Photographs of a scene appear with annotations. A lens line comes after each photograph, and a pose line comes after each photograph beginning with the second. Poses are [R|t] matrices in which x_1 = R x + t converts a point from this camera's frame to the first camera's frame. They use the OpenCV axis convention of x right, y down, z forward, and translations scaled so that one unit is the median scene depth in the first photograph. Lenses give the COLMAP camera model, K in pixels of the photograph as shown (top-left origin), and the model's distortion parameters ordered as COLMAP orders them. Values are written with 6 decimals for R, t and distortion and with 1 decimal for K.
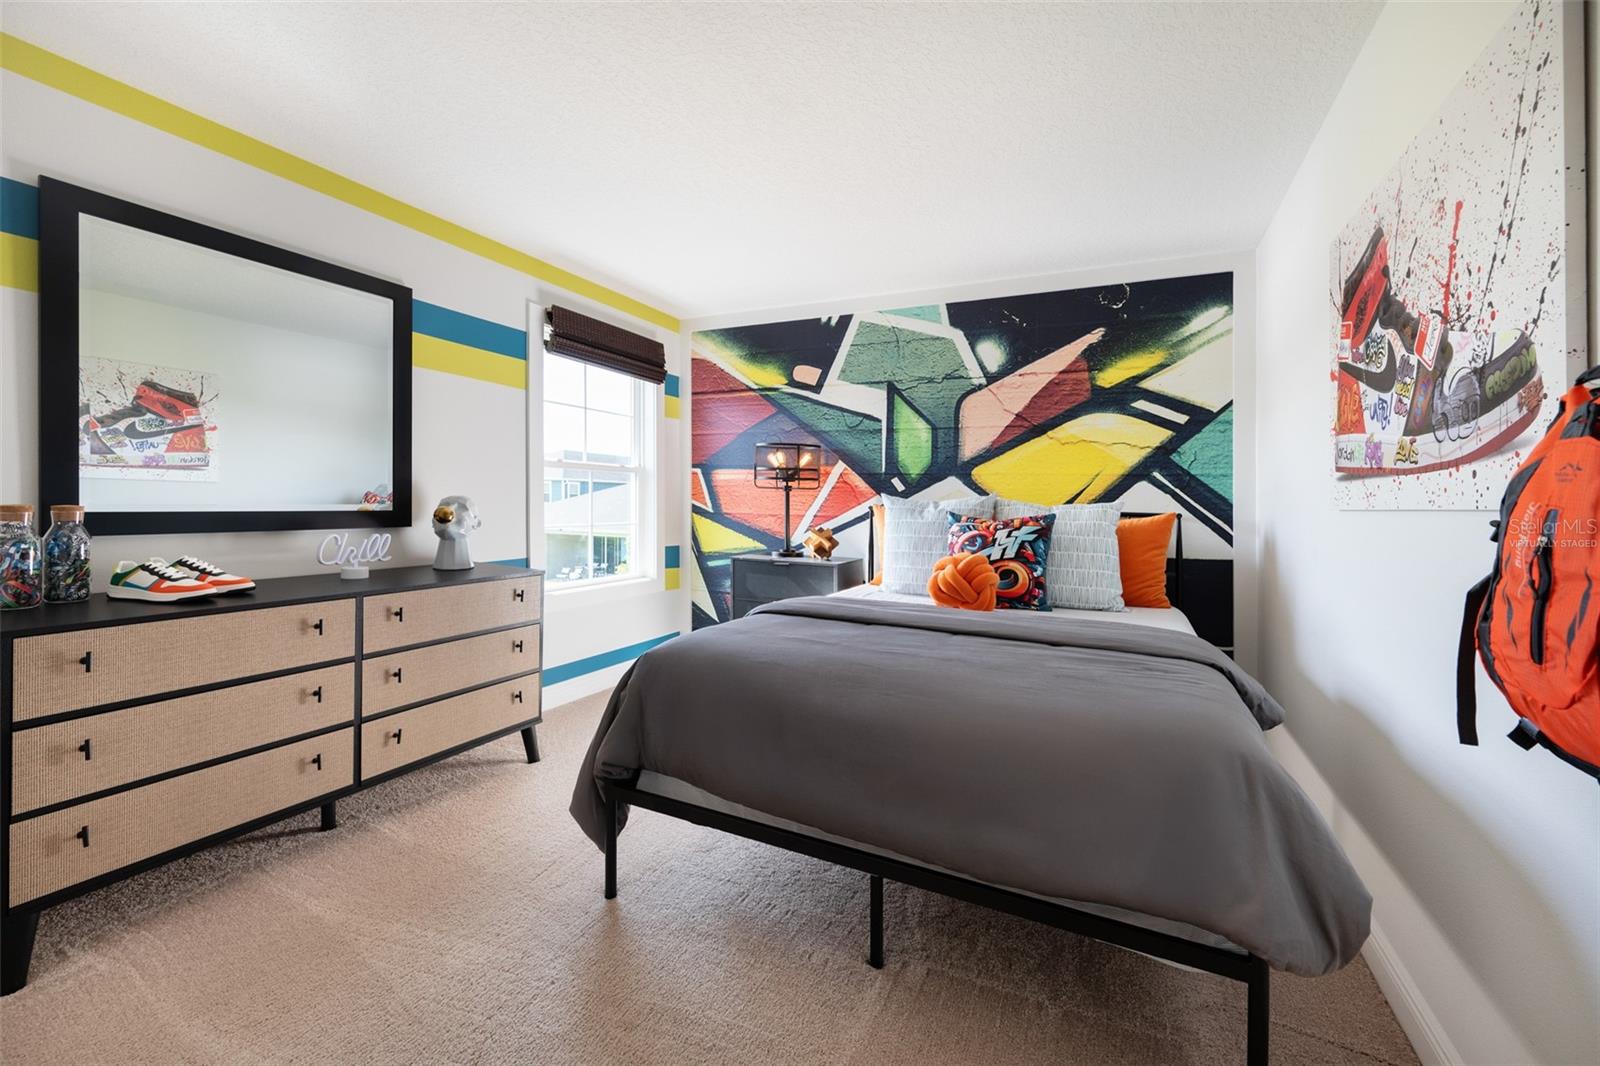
lens RADIAL K [[638.8, 0, 800.0], [0, 638.8, 533.0], [0, 0, 1]] dist [0.000299, 0.000006]
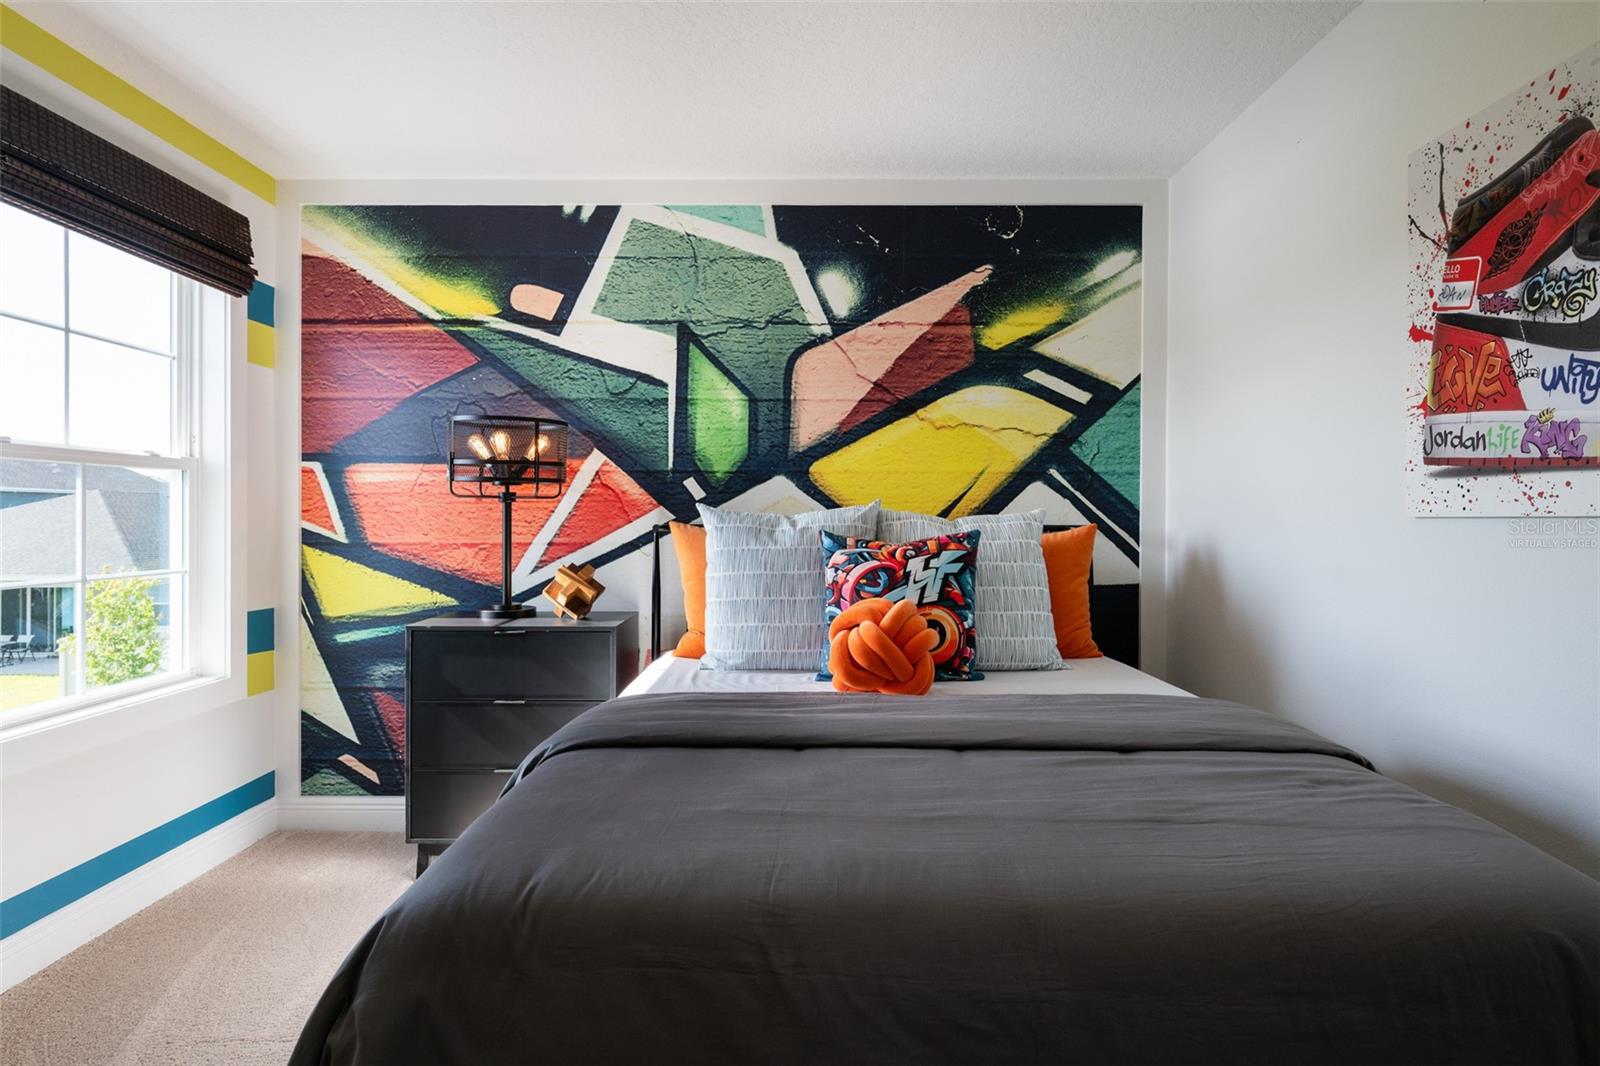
lens RADIAL K [[873.5, 0, 795.1], [0, 873.5, 526.3], [0, 0, 1]] dist [-0.003559, -0.000615]
pose [[0.908537, -0.025293, 0.417038, -0.122135], [0.039850, 0.998861, -0.026235, -0.014596], [-0.415900, 0.040454, 0.908510, 0.208161]]
